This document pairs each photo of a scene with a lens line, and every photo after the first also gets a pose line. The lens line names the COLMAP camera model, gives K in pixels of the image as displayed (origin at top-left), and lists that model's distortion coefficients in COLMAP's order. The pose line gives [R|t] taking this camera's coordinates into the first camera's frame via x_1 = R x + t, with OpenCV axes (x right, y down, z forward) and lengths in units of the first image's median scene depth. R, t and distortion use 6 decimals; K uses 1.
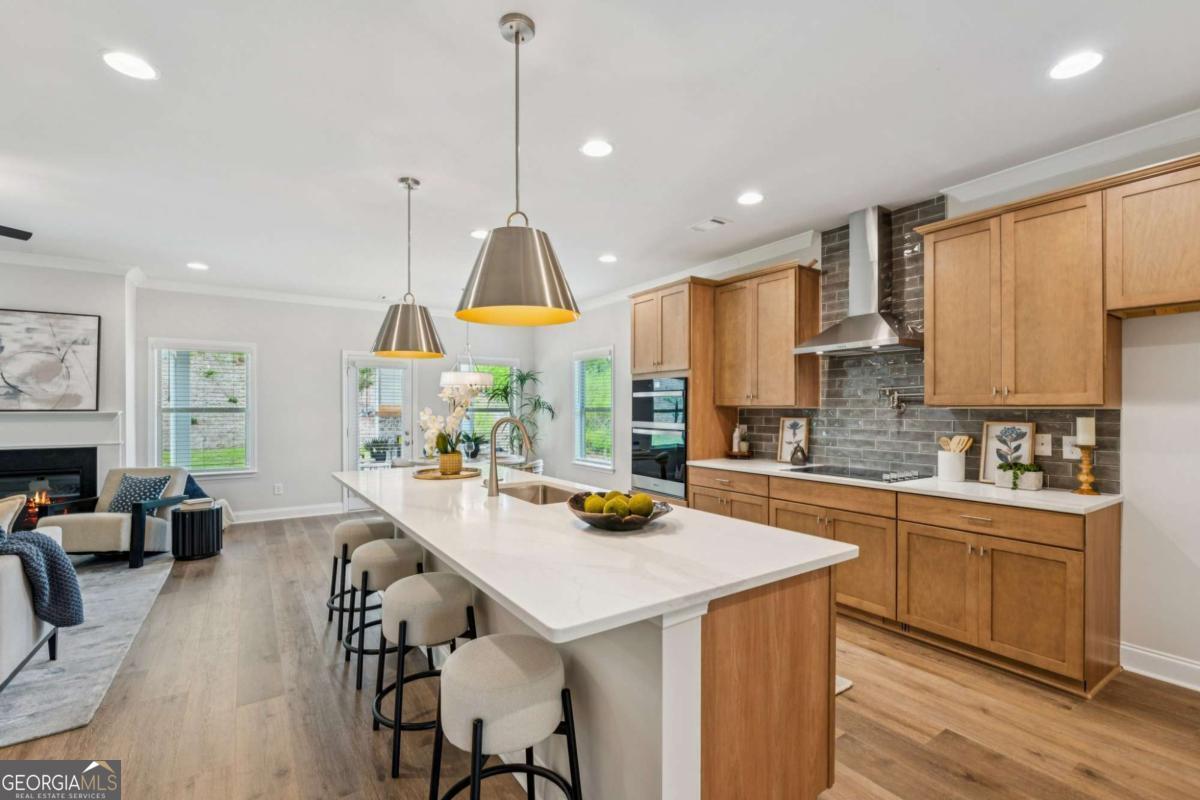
lens RADIAL K [[524.9, 0, 603.2], [0, 524.9, 410.9], [0, 0, 1]] dist [-0.007193, 0.000813]
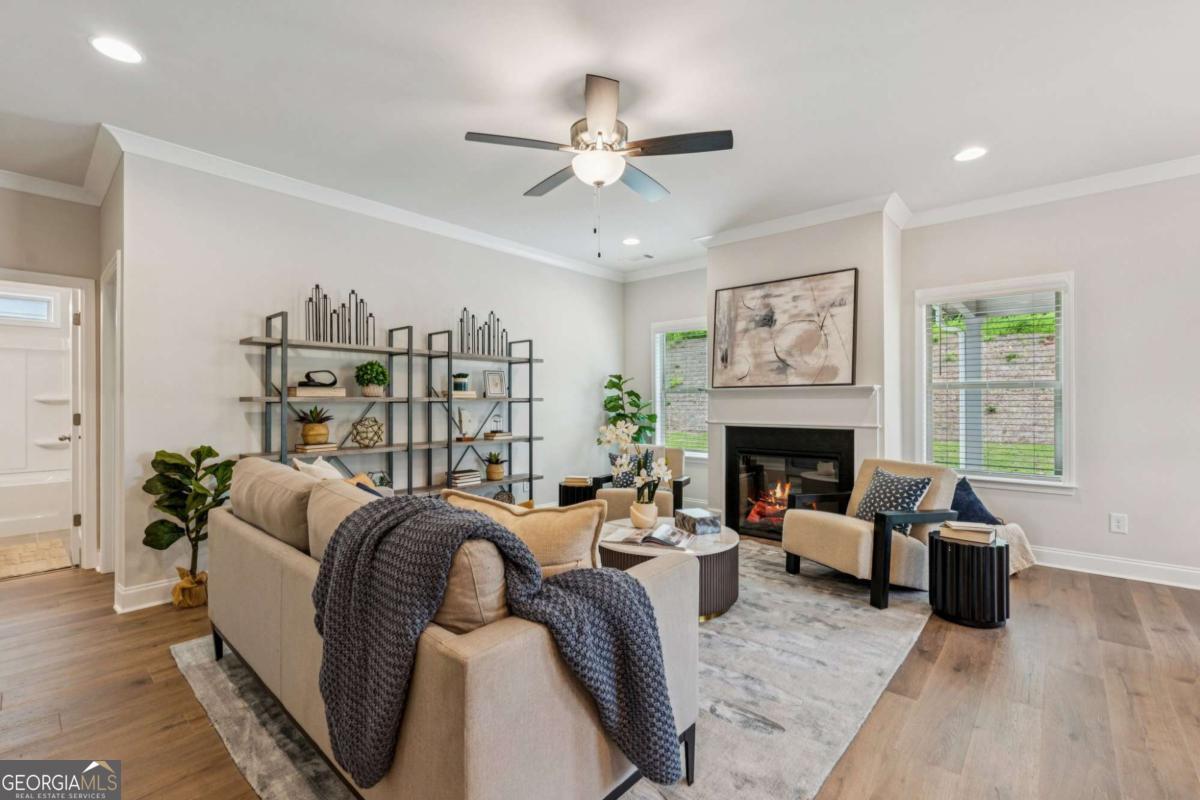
lens RADIAL K [[524.9, 0, 603.4], [0, 524.9, 398.3], [0, 0, 1]] dist [-0.007193, 0.000813]
pose [[0.252969, -0.009320, -0.967429, -0.299596], [-0.002046, 0.999946, -0.010168, 0.031099], [0.967472, 0.004551, 0.252937, 0.445611]]
